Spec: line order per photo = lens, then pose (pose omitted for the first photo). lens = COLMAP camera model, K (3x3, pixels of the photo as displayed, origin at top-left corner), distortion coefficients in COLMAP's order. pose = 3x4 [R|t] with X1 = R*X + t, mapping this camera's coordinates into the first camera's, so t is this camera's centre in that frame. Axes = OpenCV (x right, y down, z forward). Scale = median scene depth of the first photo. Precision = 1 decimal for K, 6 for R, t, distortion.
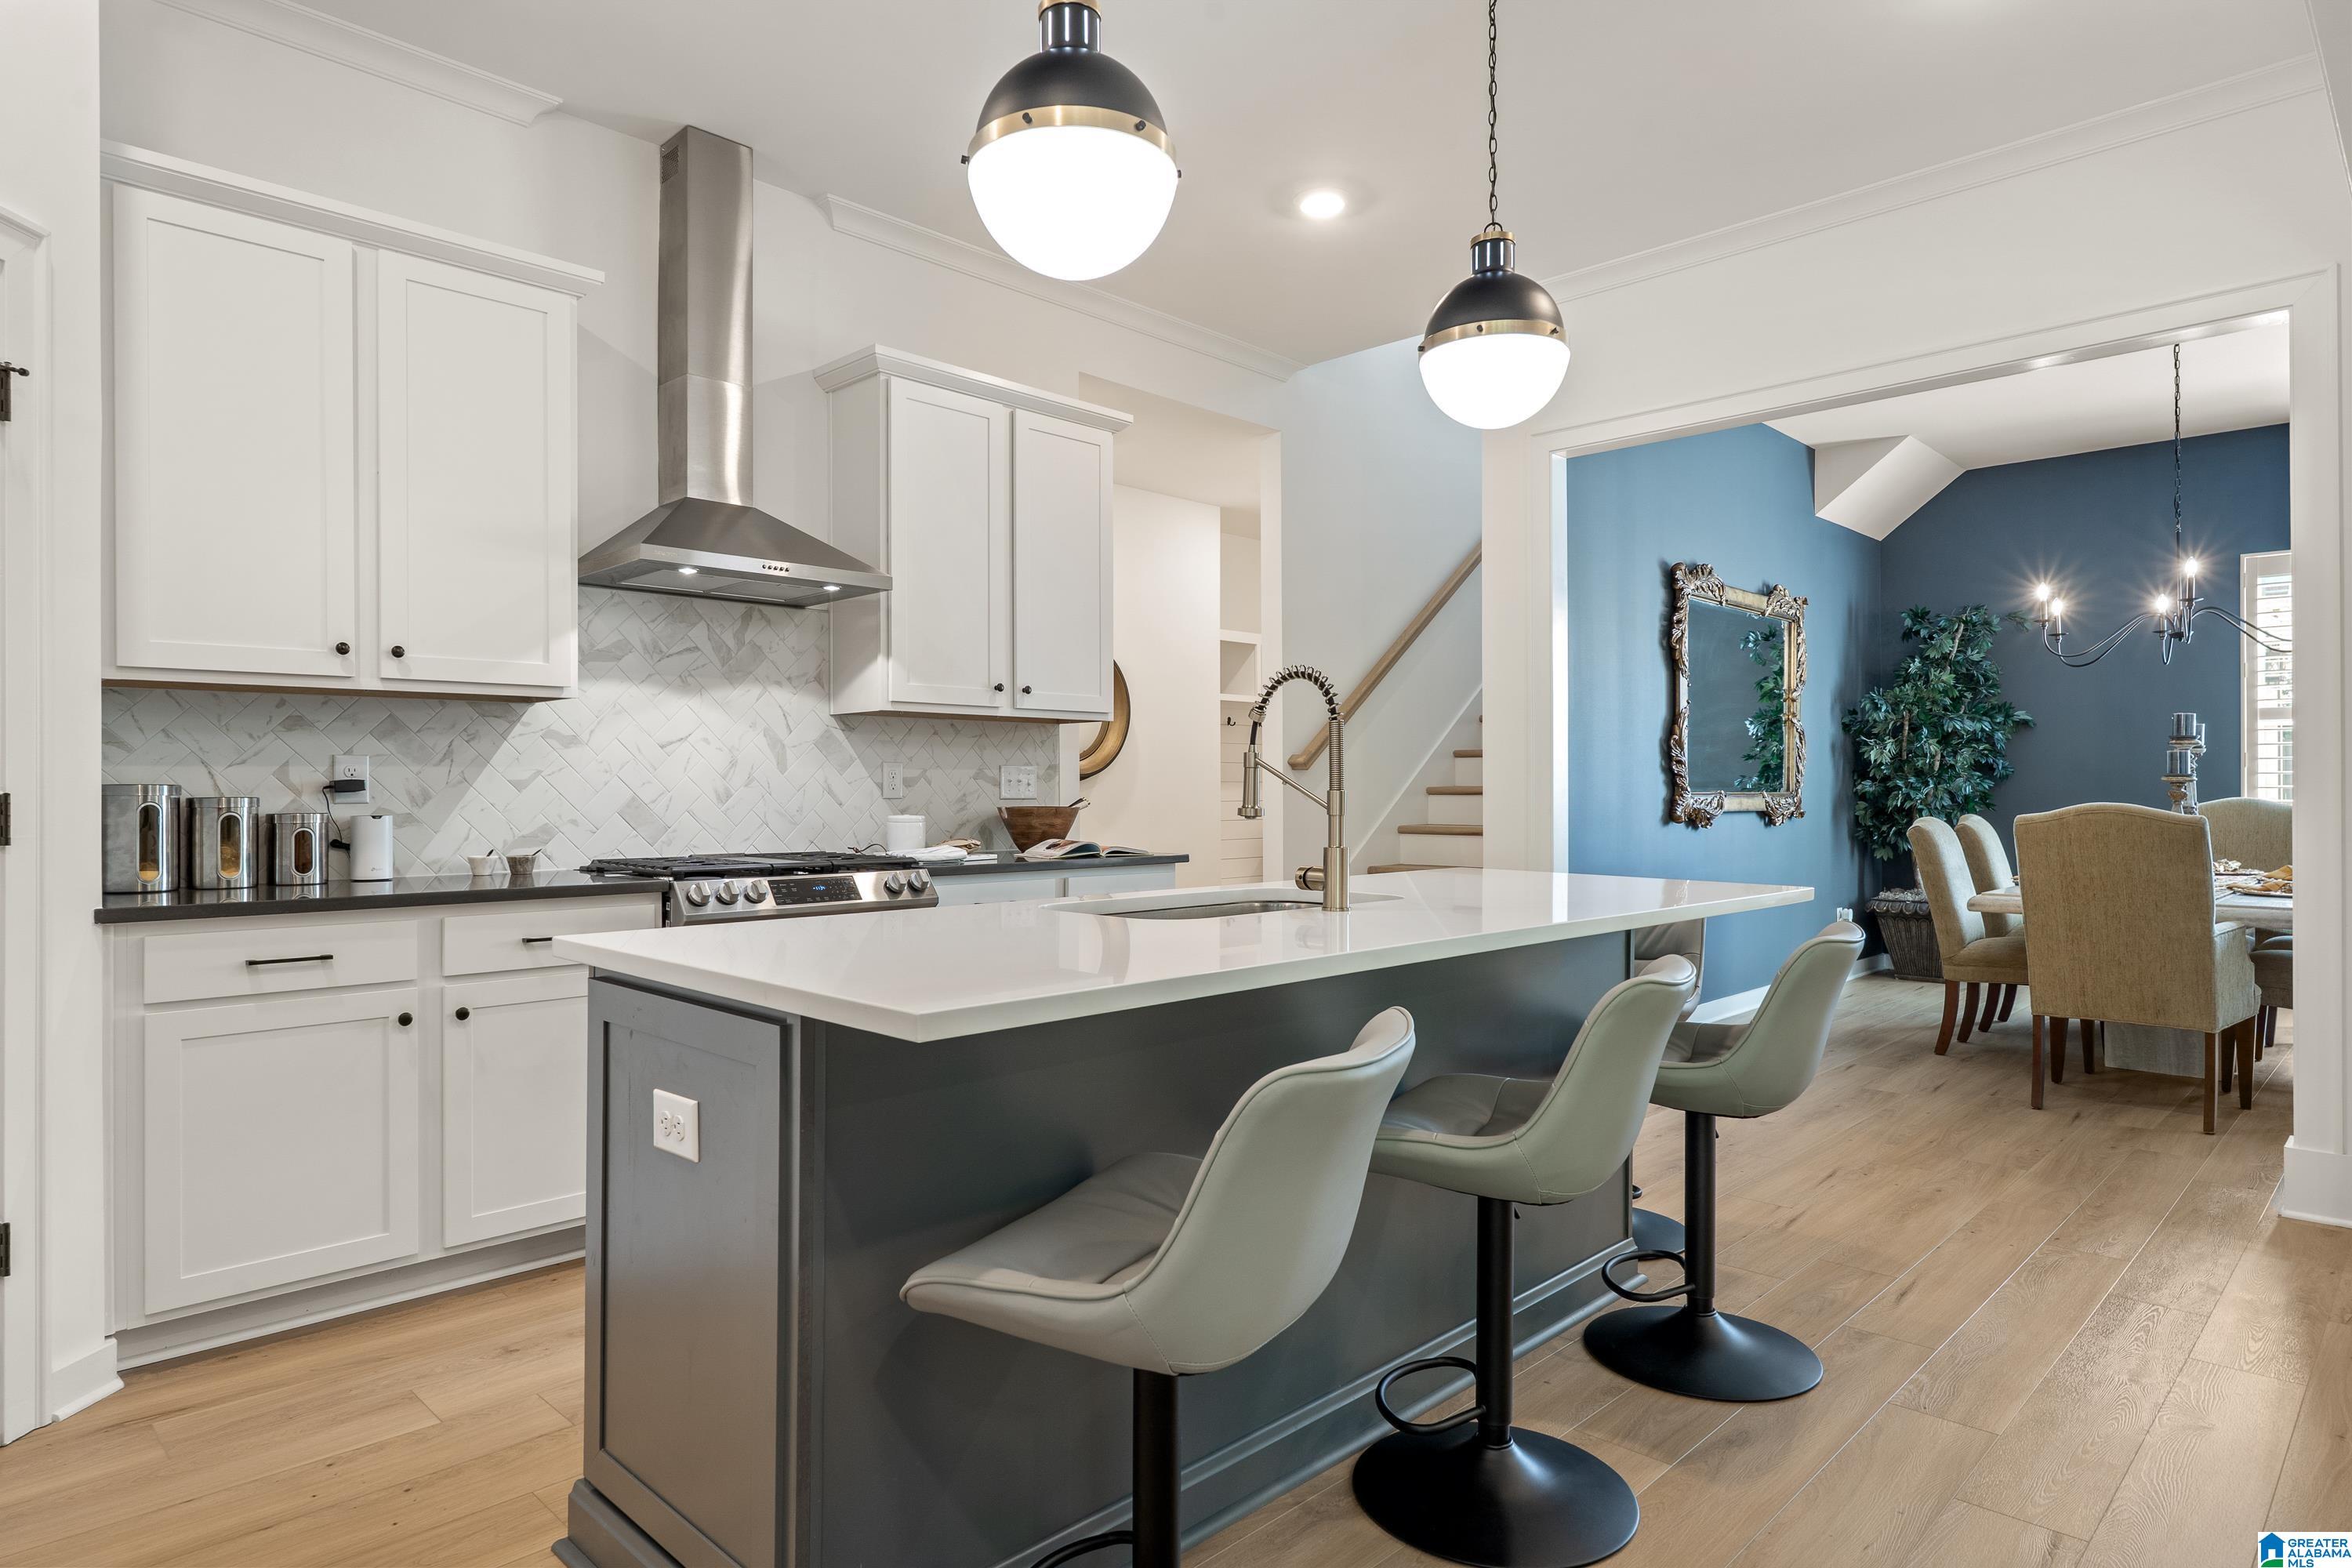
lens RADIAL K [[1346.3, 0, 1172.1], [0, 1346.3, 792.4], [0, 0, 1]] dist [0.002870, 0.000501]
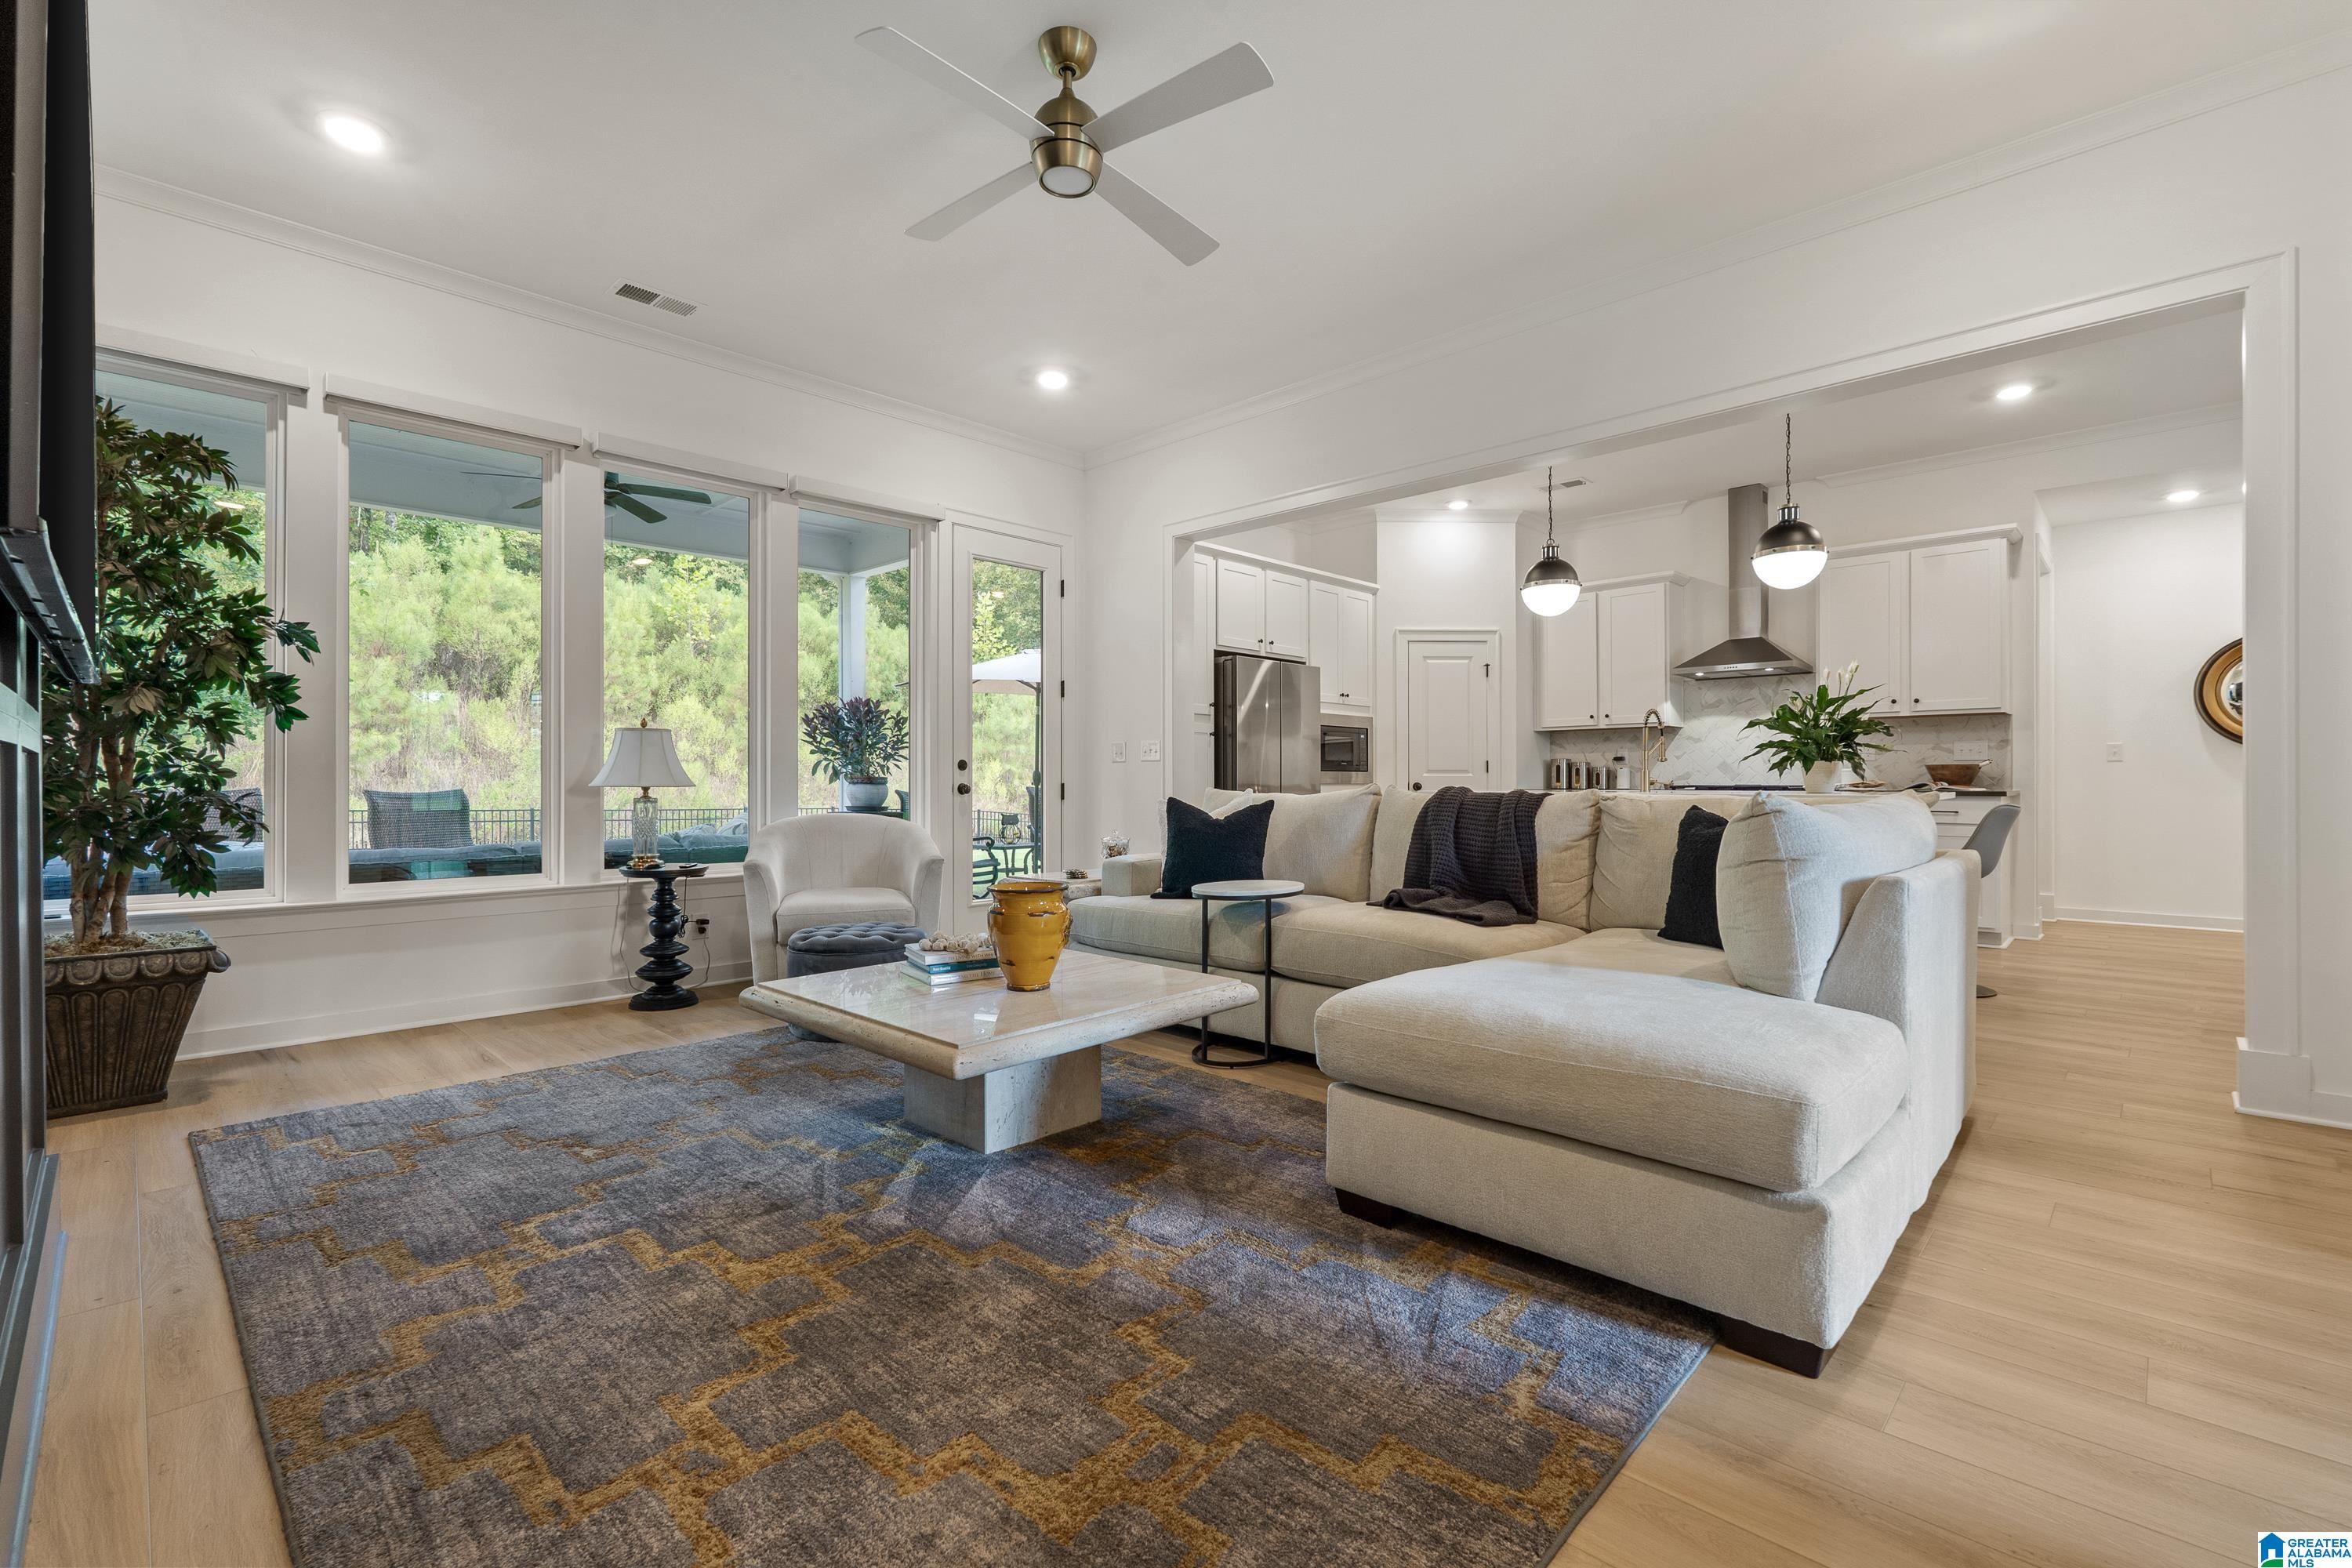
lens RADIAL K [[1025.3, 0, 1161.4], [0, 1025.3, 808.8], [0, 0, 1]] dist [-0.003754, -0.000321]
pose [[0.000544, 0.024529, -0.999699, 1.683581], [-0.002469, 0.999696, 0.024528, 0.052336], [0.999997, 0.002455, 0.000605, -0.042386]]
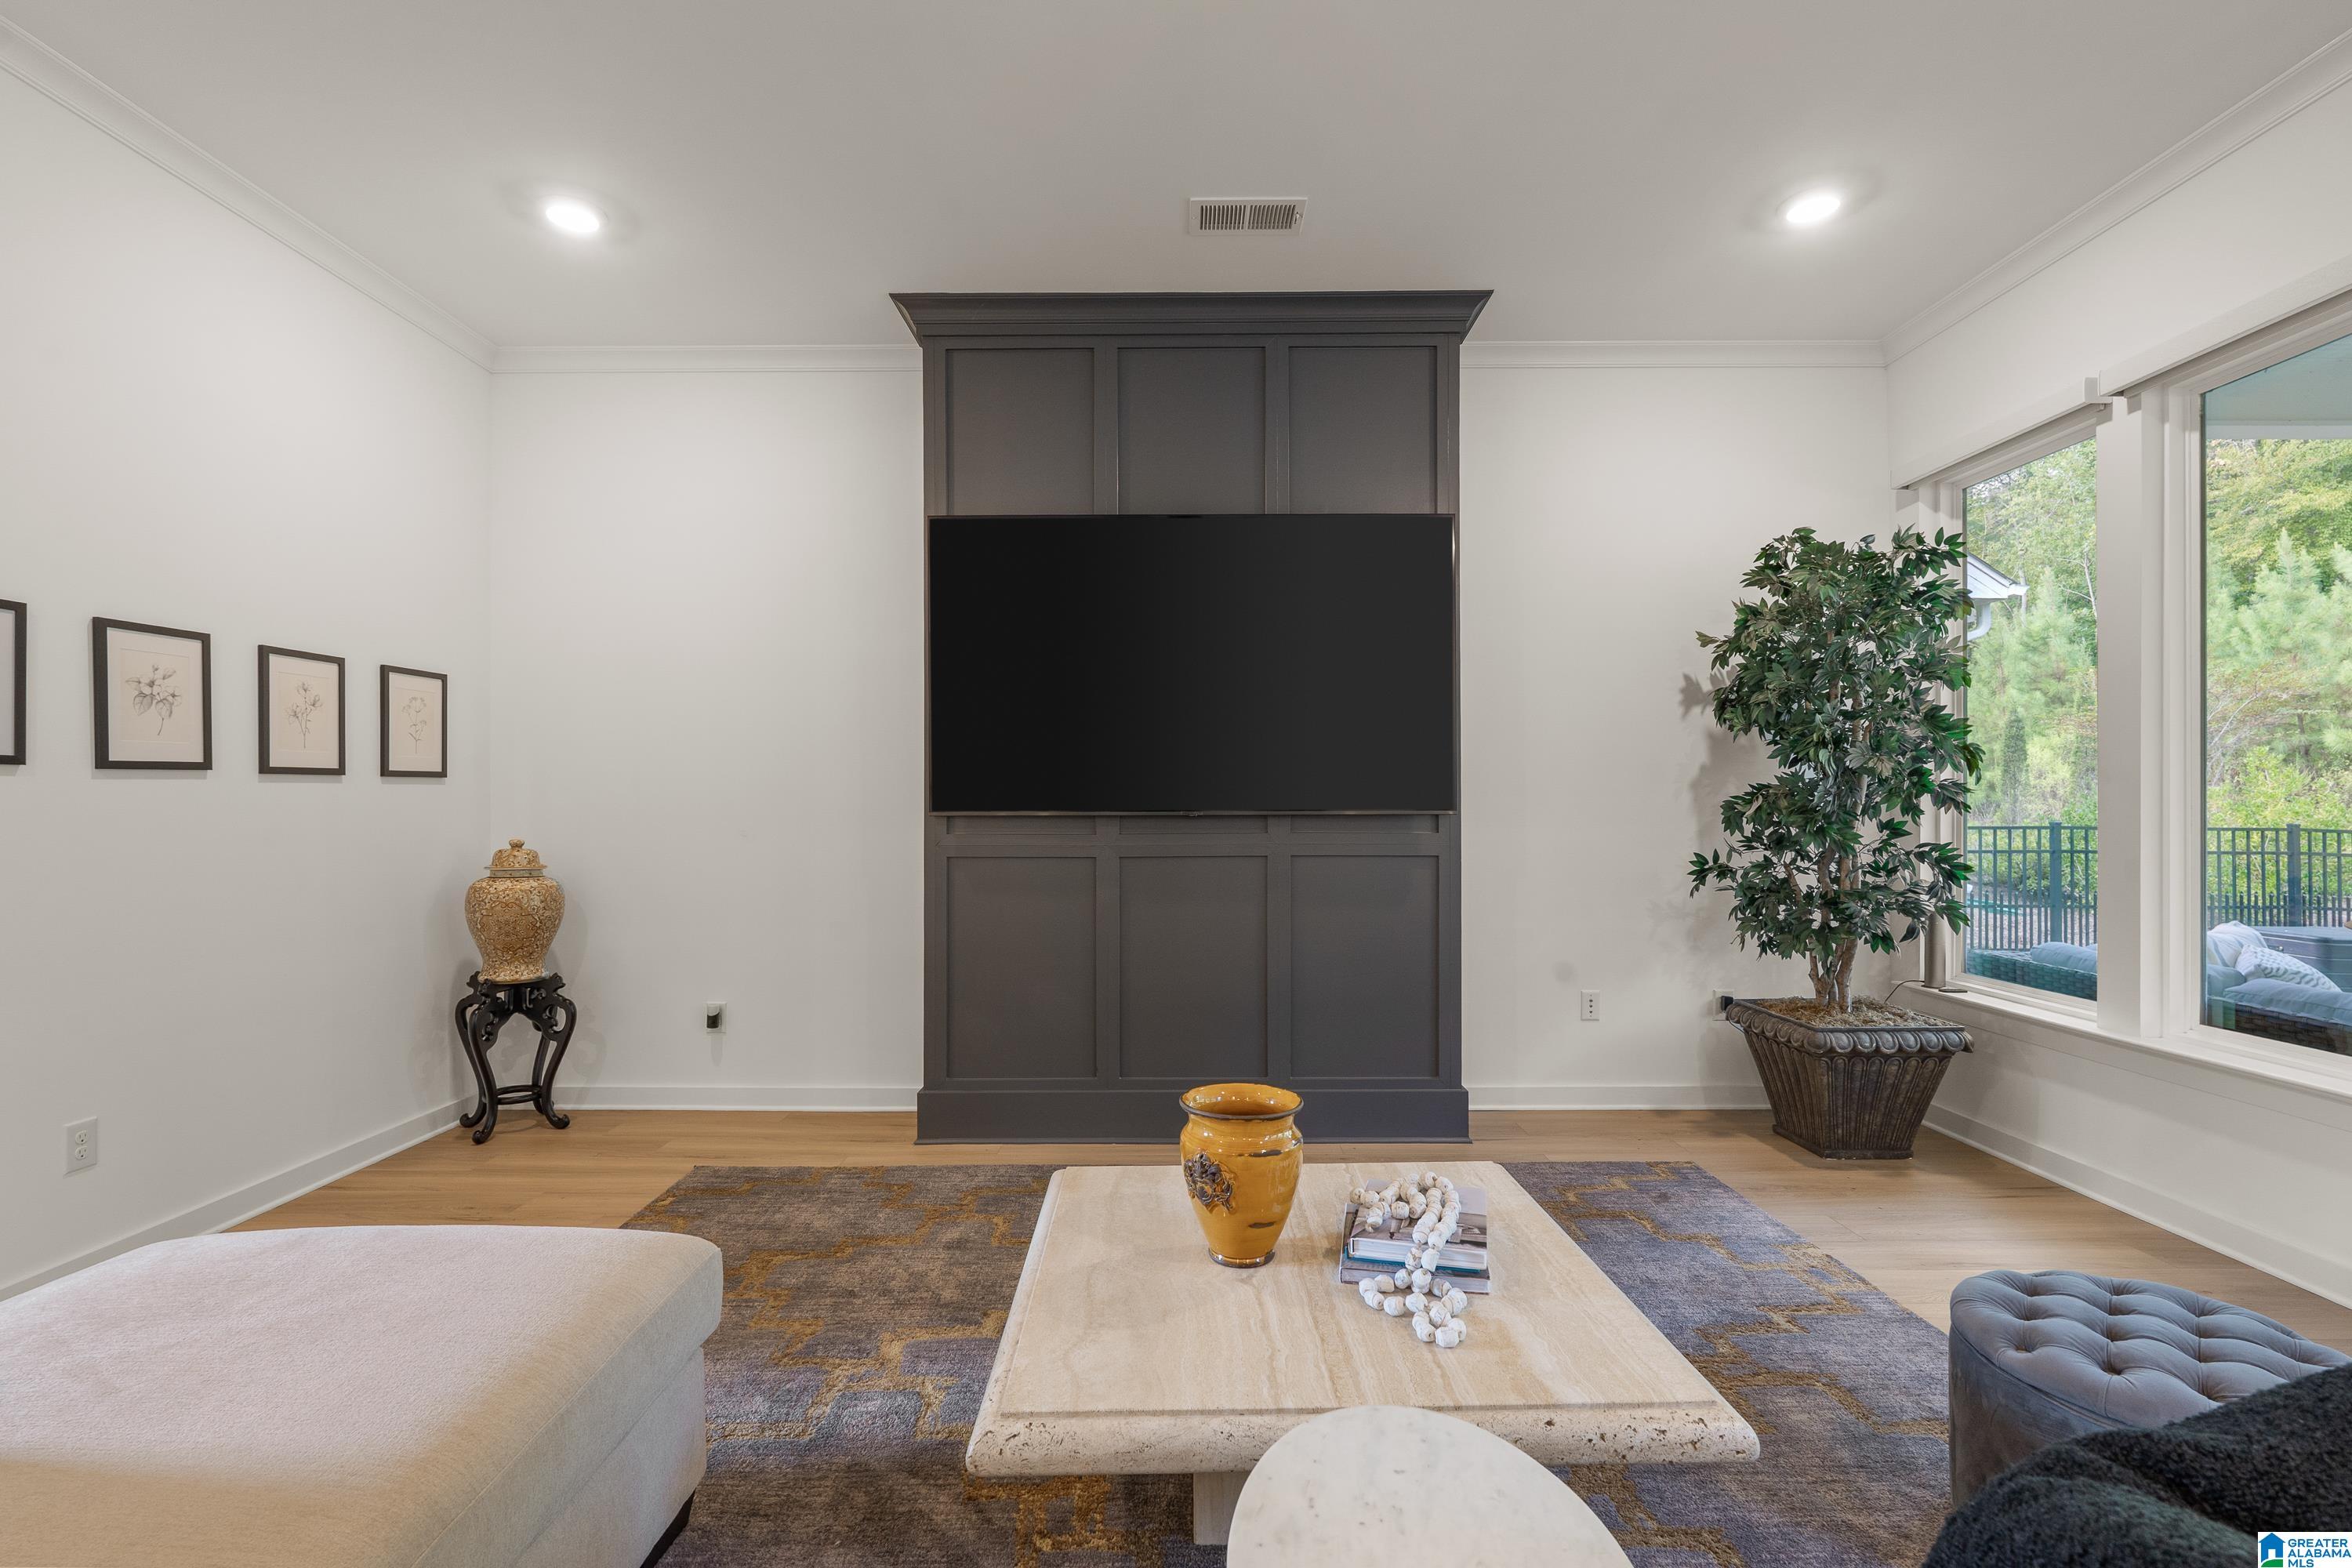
lens RADIAL K [[1025.3, 0, 1161.4], [0, 1025.3, 808.8], [0, 0, 1]] dist [-0.003754, -0.000321]
pose [[-0.699300, 0.005306, 0.714809, 0.521406], [0.007216, 0.999974, -0.000363, -0.014239], [-0.714792, 0.004904, -0.699320, 0.251814]]
